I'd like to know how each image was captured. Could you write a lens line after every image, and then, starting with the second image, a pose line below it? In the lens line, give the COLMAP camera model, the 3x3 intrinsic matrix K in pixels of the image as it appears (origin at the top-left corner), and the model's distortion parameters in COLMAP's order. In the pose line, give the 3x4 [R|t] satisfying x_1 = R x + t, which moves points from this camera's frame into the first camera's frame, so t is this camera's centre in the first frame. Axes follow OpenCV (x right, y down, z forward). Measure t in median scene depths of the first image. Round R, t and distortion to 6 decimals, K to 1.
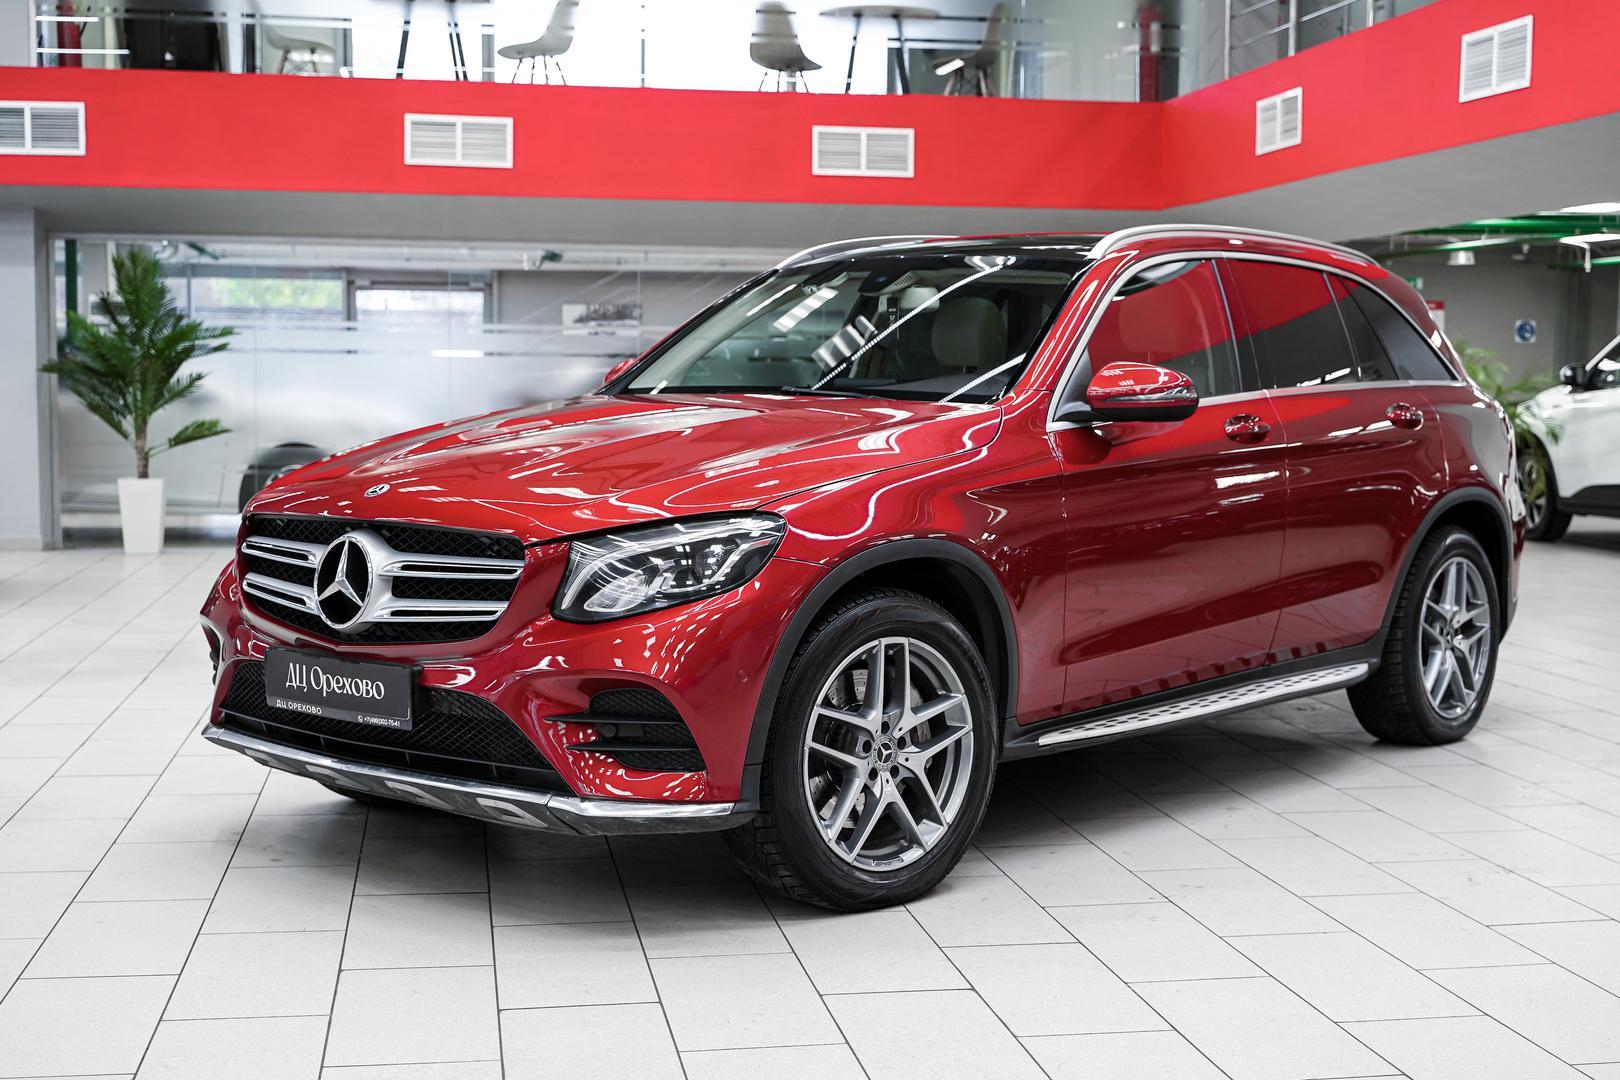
lens RADIAL K [[2135.1, 0, 810.0], [0, 2135.1, 540.0], [0, 0, 1]] dist [-0.018772, -0.044489]
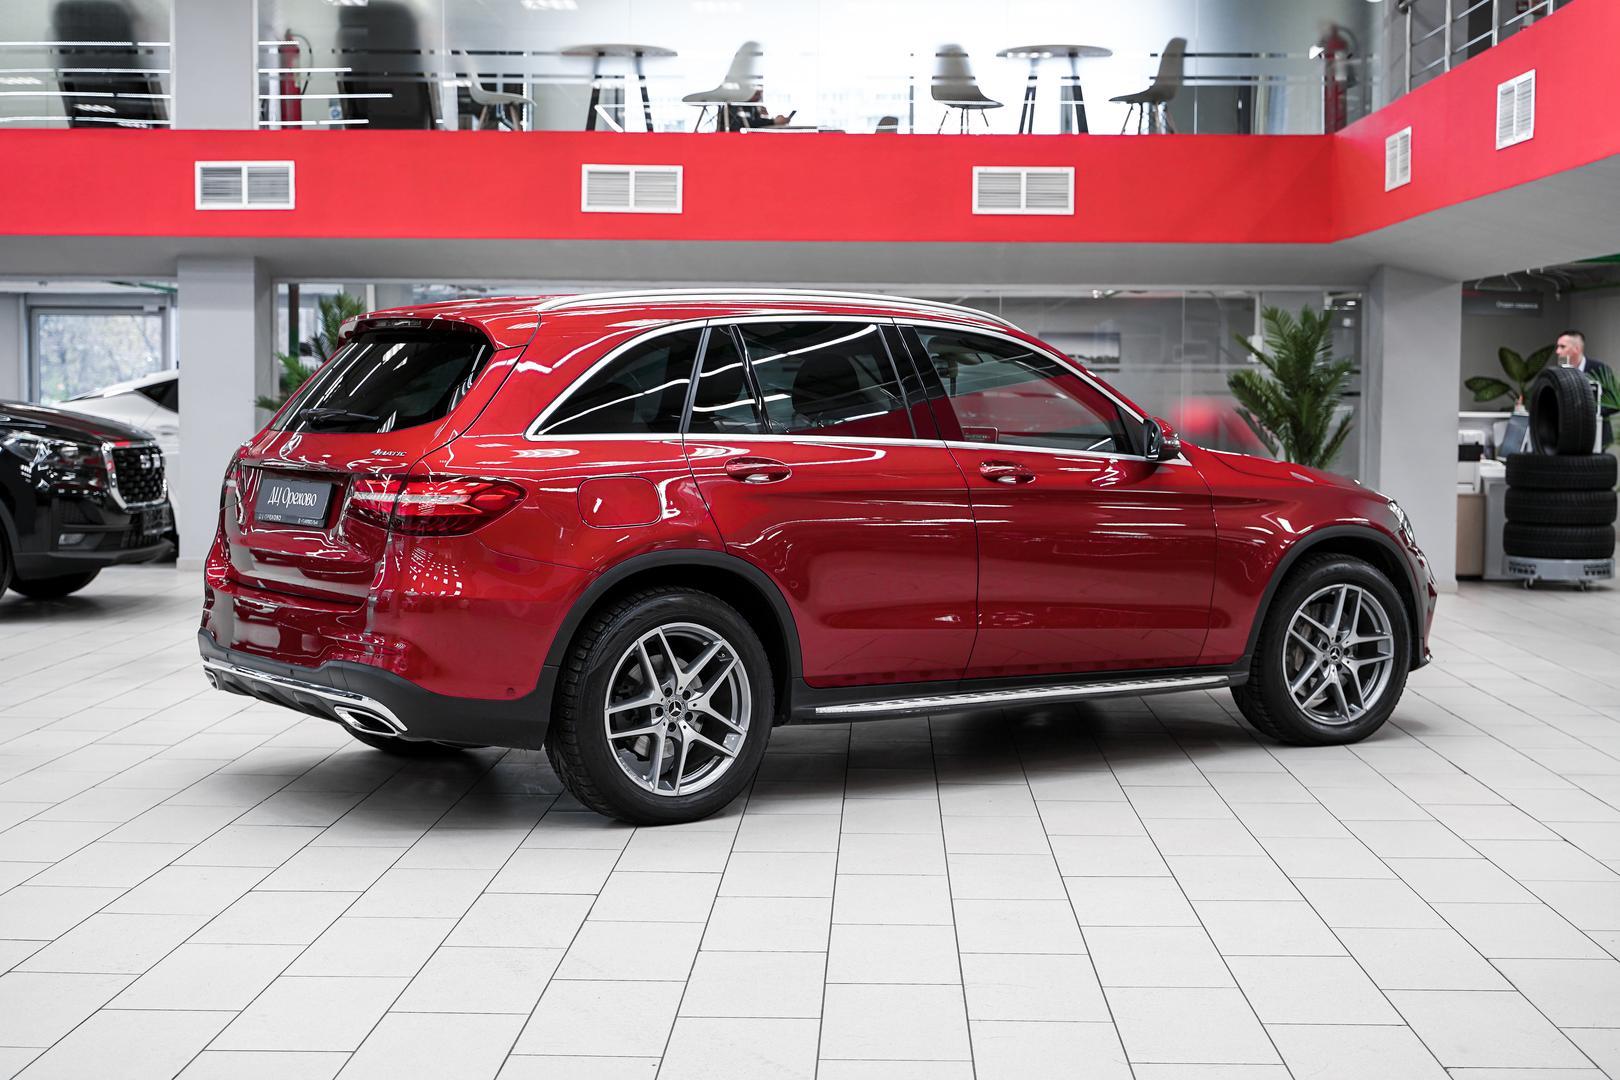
lens RADIAL K [[2428.0, 0, 810.0], [0, 2428.0, 540.0], [0, 0, 1]] dist [-0.033686, -0.073610]
pose [[0.980031, 0.010401, -0.198573, 0.161511], [-0.013821, 0.999779, -0.015846, 0.004789], [0.198364, 0.018274, 0.979958, -0.157111]]
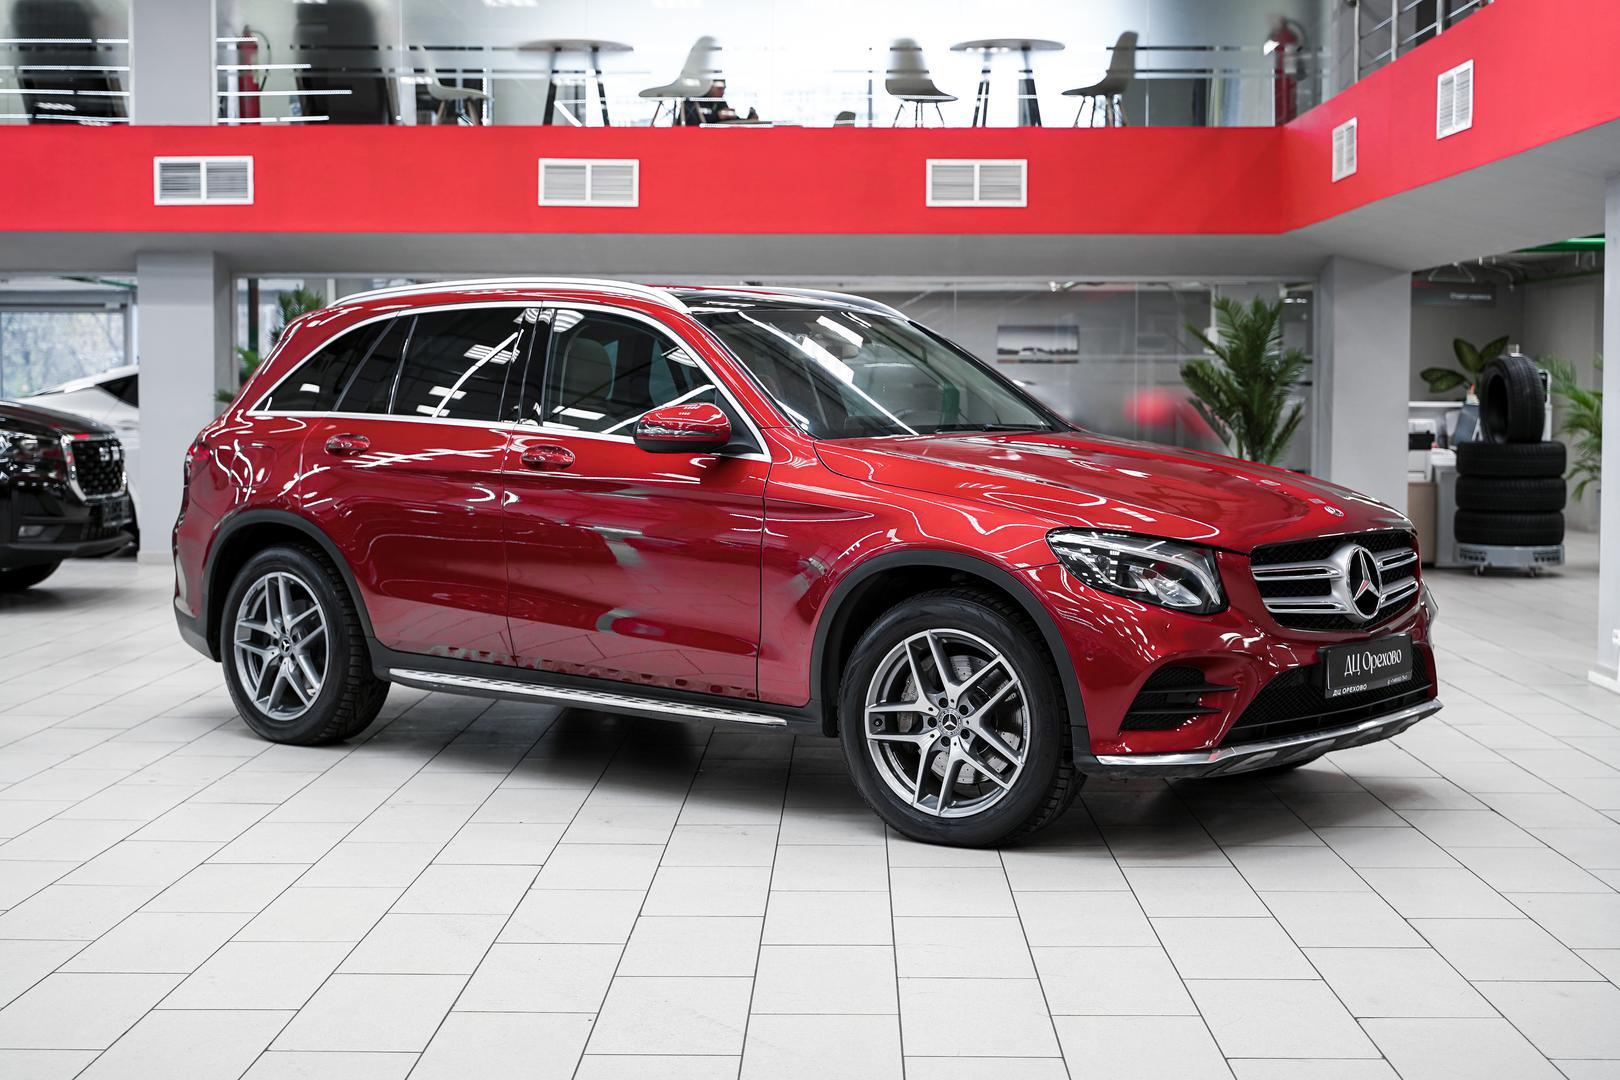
lens RADIAL K [[2433.7, 0, 810.0], [0, 2433.7, 540.0], [0, 0, 1]] dist [-0.030665, -0.115003]
pose [[0.982421, 0.005404, -0.186601, 0.170604], [-0.008489, 0.999840, -0.015736, 0.009497], [0.186486, 0.017044, 0.982310, -0.168575]]
